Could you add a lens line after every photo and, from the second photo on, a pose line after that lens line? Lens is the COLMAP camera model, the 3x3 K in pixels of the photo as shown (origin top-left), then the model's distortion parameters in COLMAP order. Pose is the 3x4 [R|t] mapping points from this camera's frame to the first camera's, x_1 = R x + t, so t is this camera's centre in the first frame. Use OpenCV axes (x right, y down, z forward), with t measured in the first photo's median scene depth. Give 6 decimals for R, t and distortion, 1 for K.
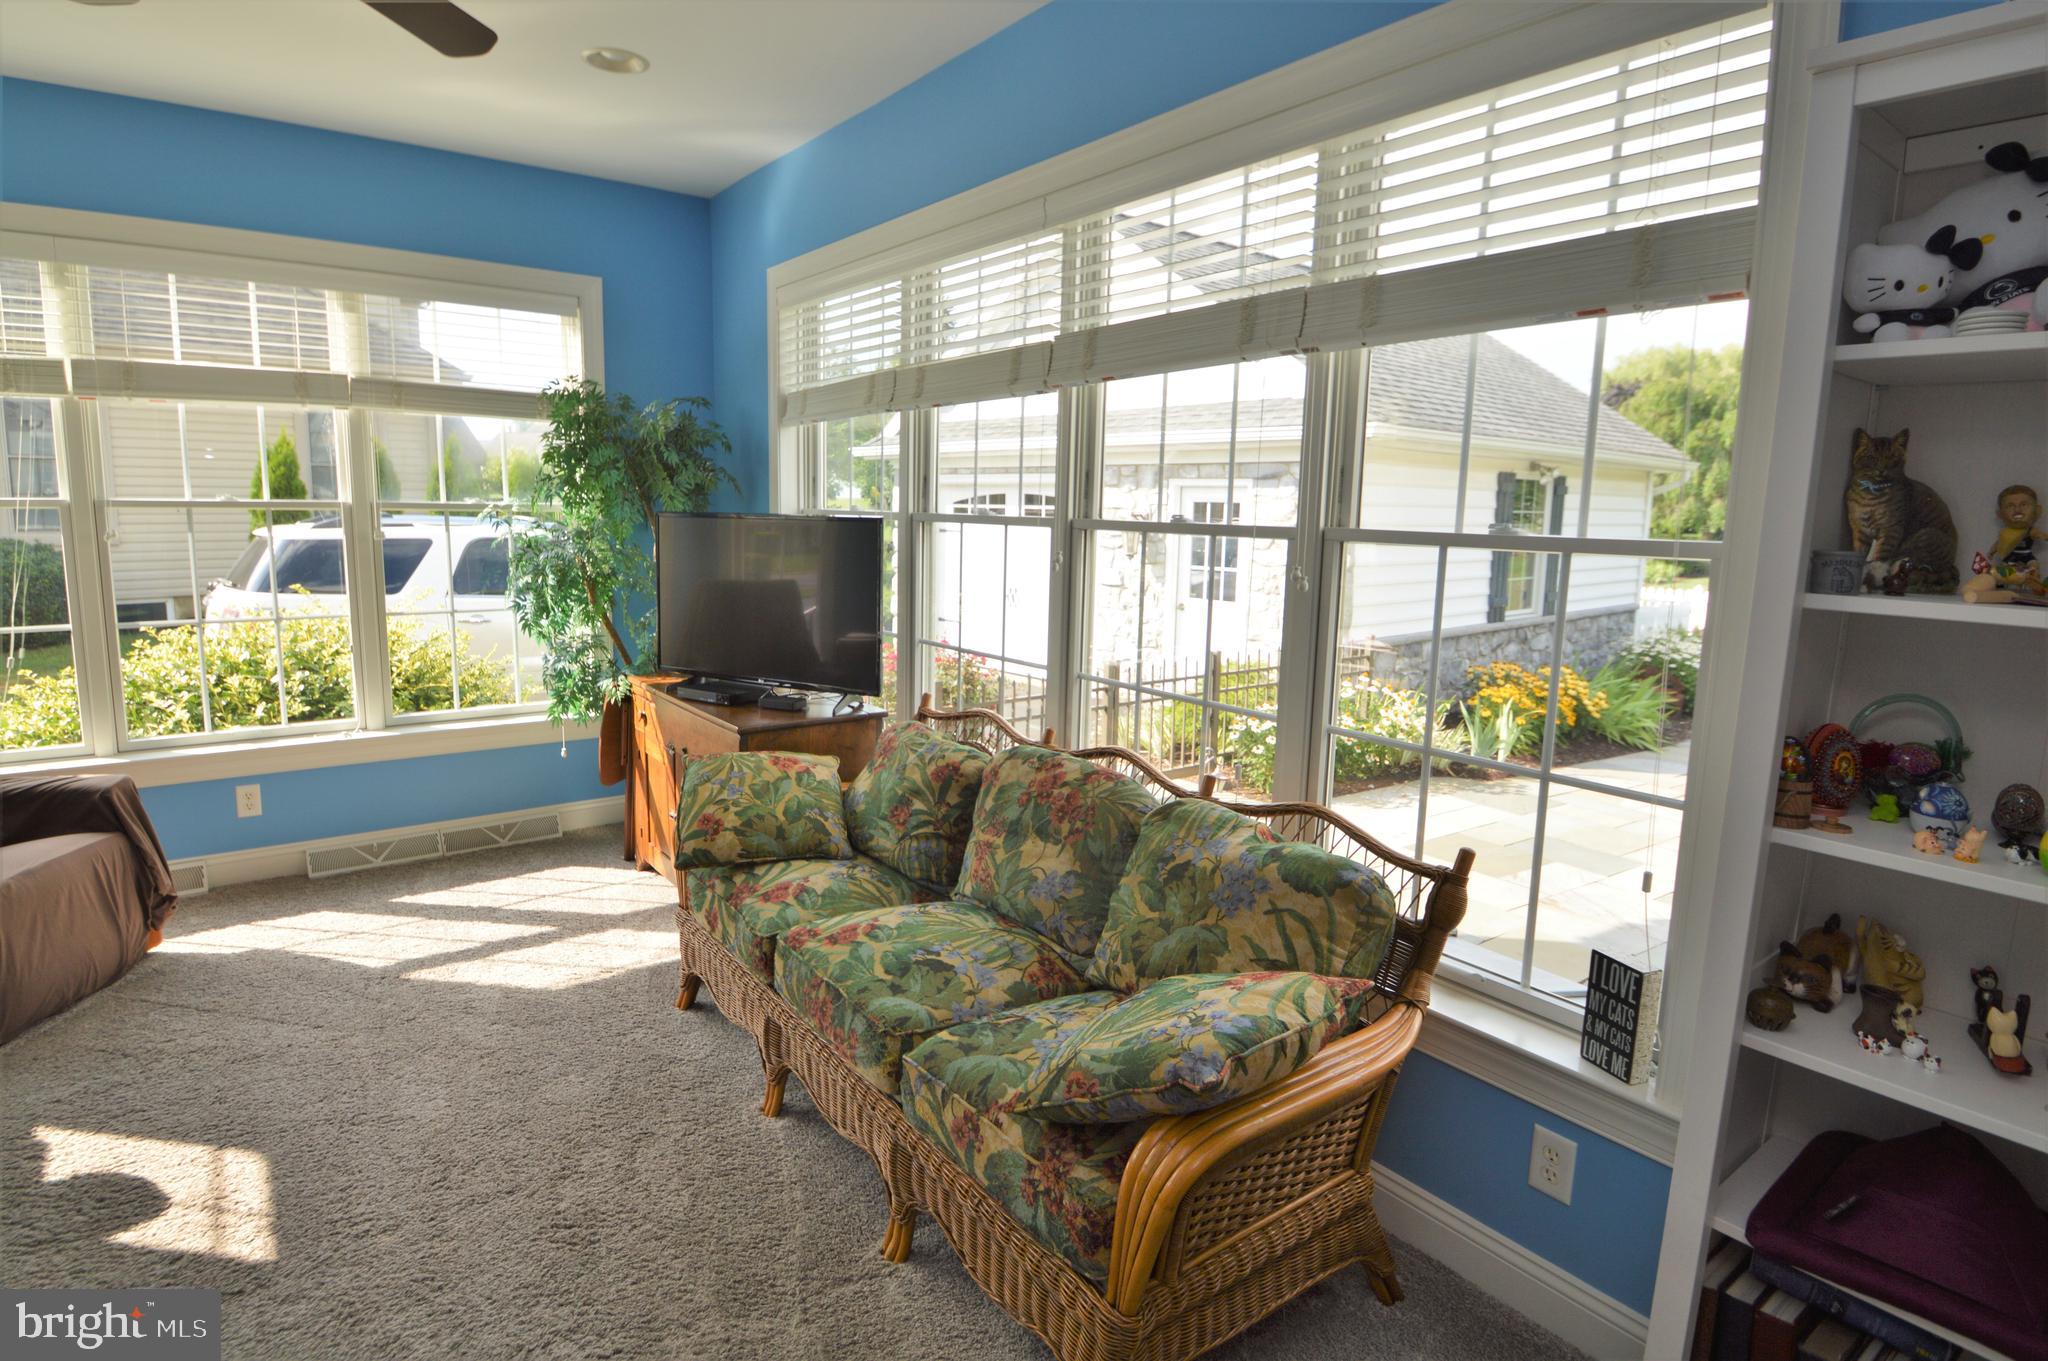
lens RADIAL K [[1056.0, 0, 1018.8], [0, 1056.0, 664.2], [0, 0, 1]] dist [-0.007023, -0.006314]
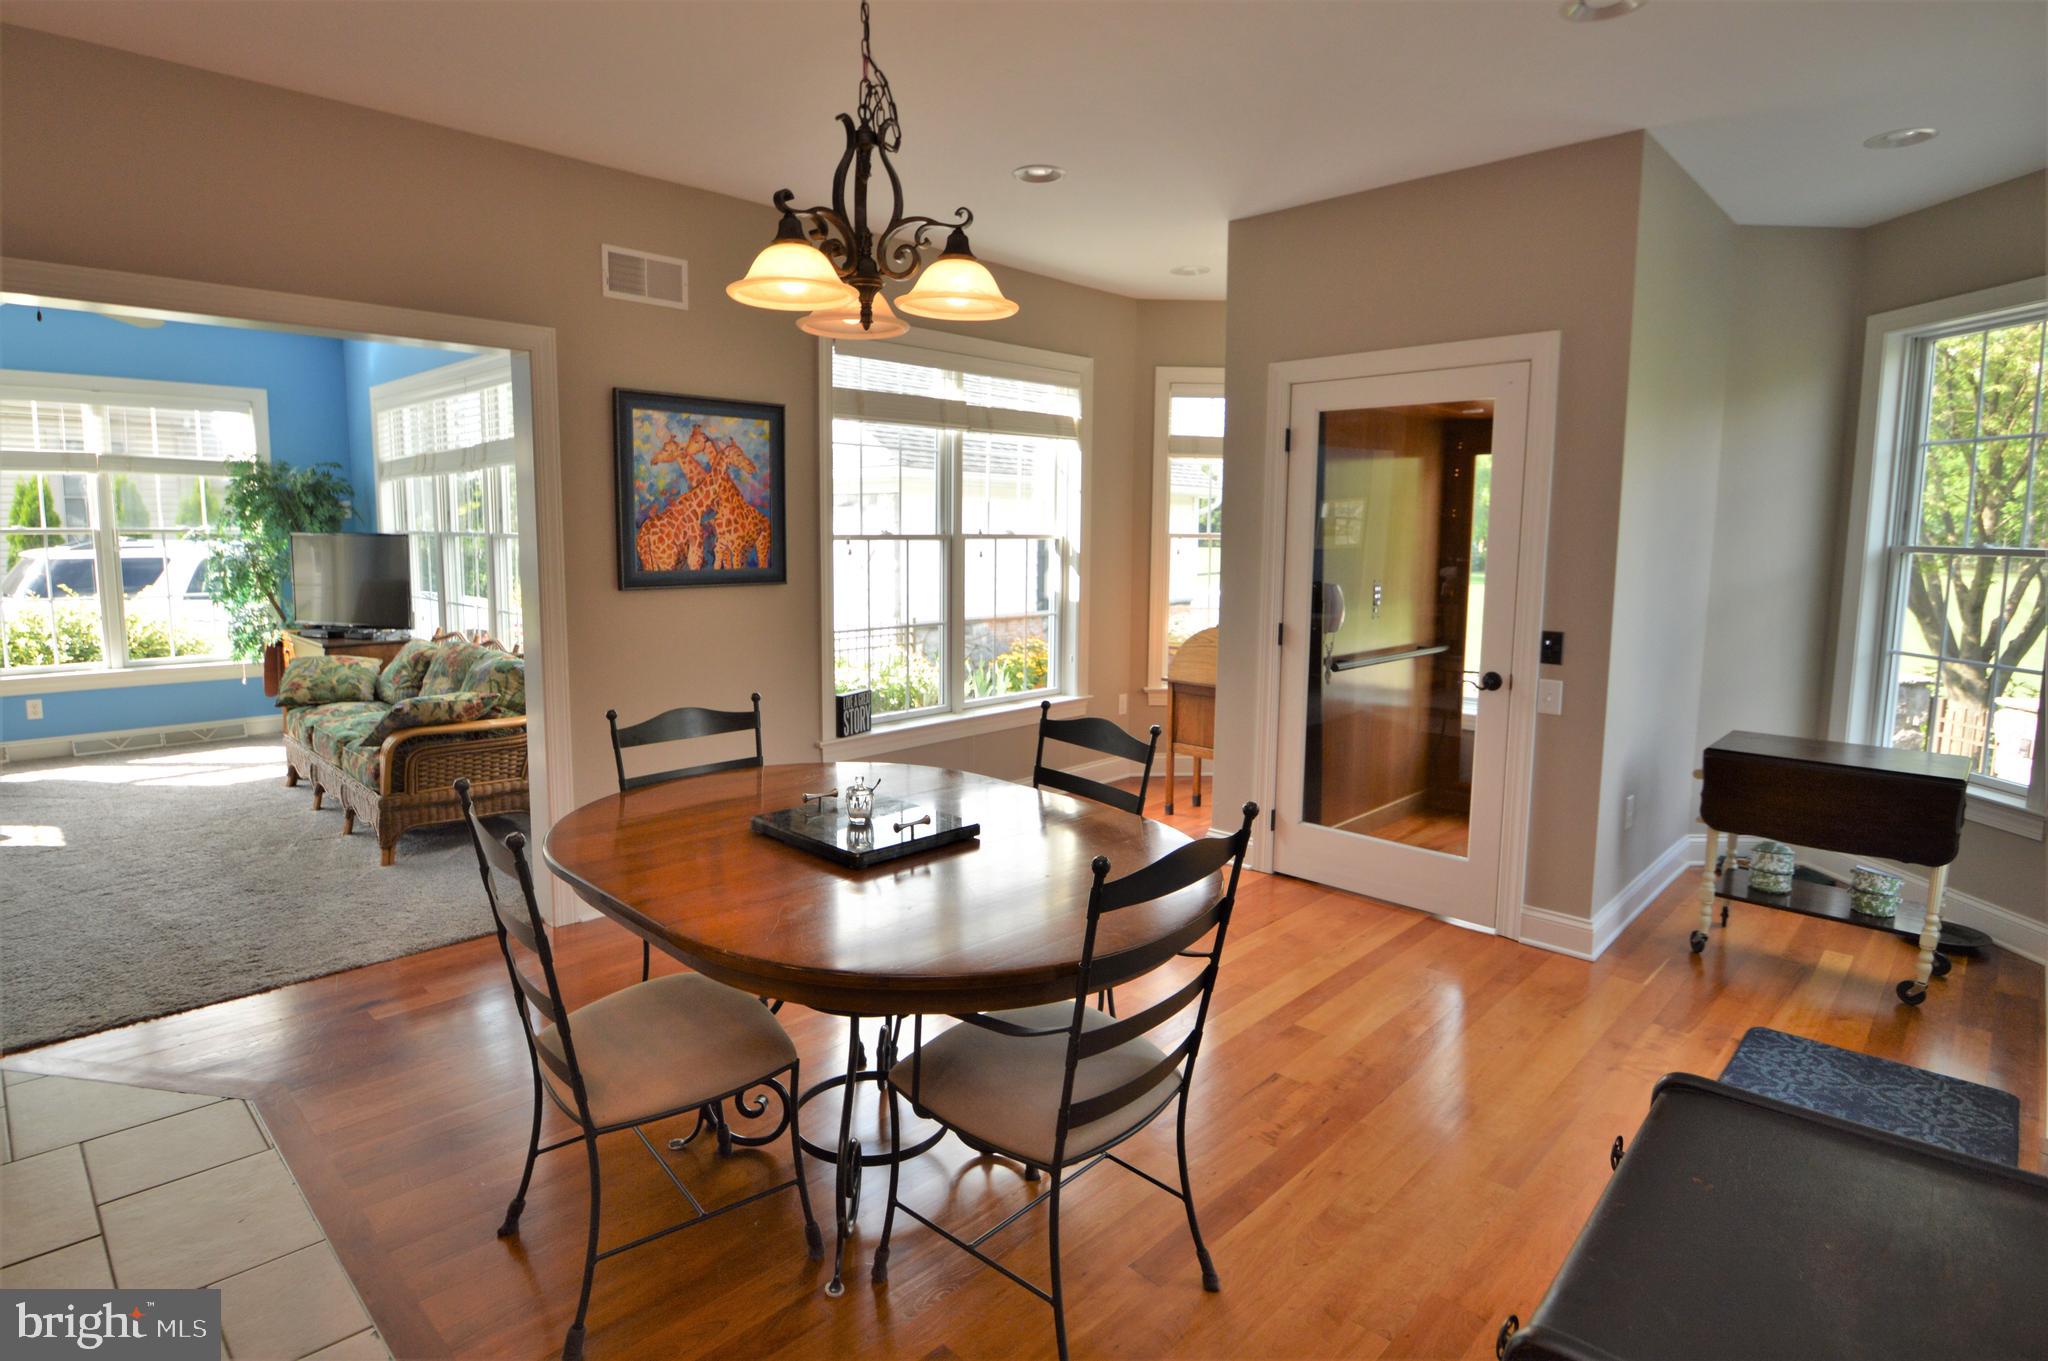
lens RADIAL K [[1056.0, 0, 994.4], [0, 1056.0, 657.4], [0, 0, 1]] dist [-0.007023, -0.006314]
pose [[0.990020, -0.027617, 0.138191, 0.502860], [0.031026, 0.999264, -0.022575, 0.122545], [-0.137466, 0.026637, 0.990148, -0.783525]]
